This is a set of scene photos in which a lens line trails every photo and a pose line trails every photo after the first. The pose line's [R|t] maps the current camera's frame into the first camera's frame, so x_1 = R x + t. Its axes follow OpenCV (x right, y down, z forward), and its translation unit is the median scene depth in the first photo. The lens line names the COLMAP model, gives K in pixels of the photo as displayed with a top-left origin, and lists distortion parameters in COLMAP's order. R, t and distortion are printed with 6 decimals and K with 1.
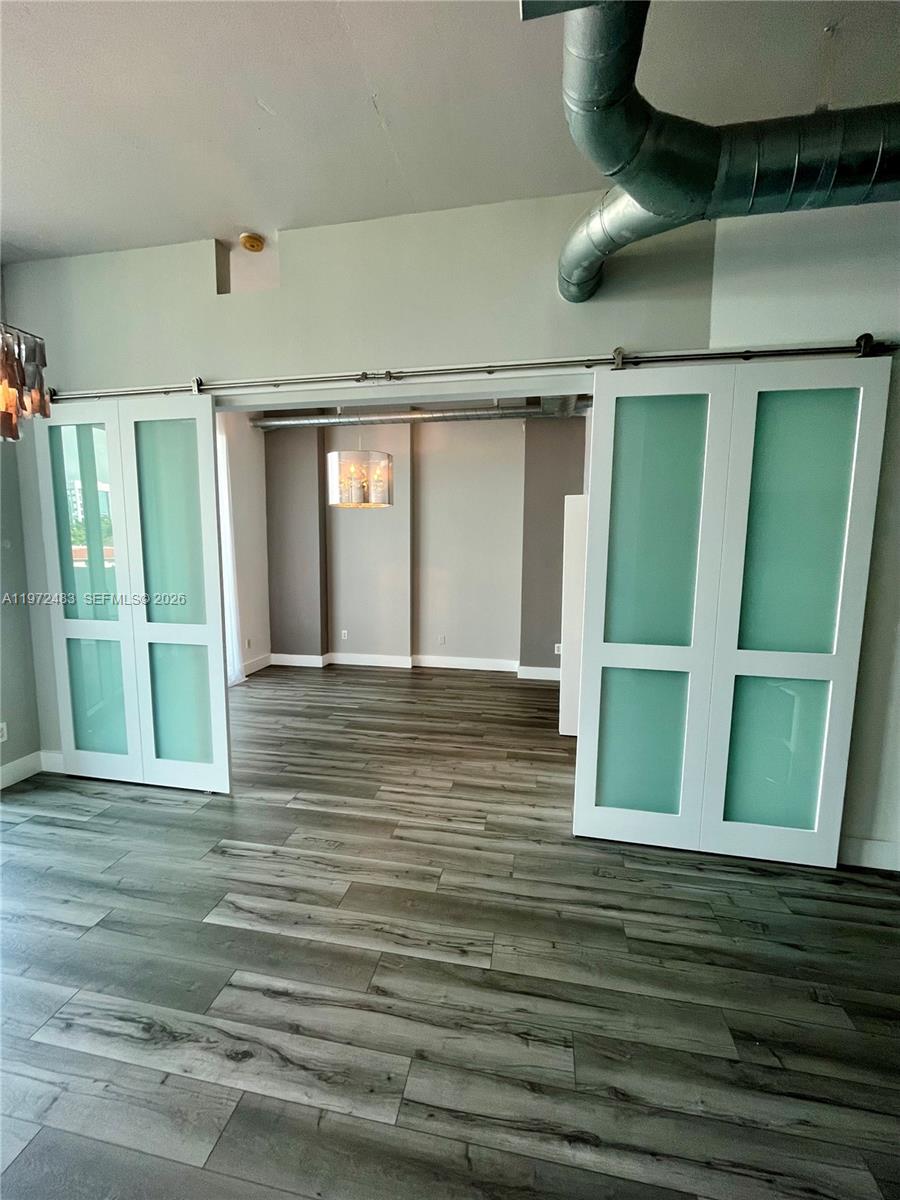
lens RADIAL K [[482.6, 0, 447.9], [0, 482.6, 604.4], [0, 0, 1]] dist [-0.003596, -0.000375]
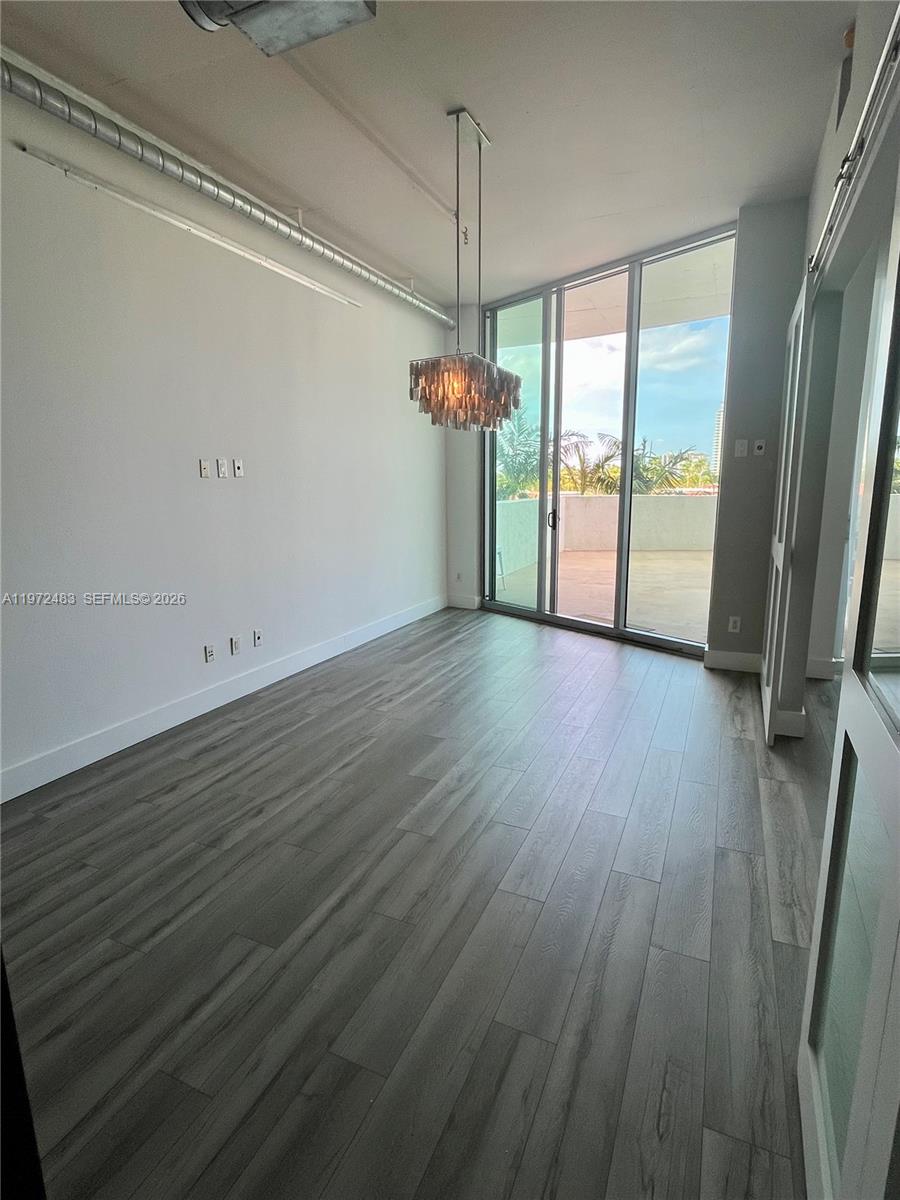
lens RADIAL K [[611.9, 0, 448.6], [0, 611.9, 597.9], [0, 0, 1]] dist [-0.004522, 0.000319]
pose [[-0.235479, 0.175250, -0.955948, 1.077930], [-0.106982, 0.972956, 0.204721, -0.055282], [0.965973, 0.150477, -0.210362, 0.974390]]
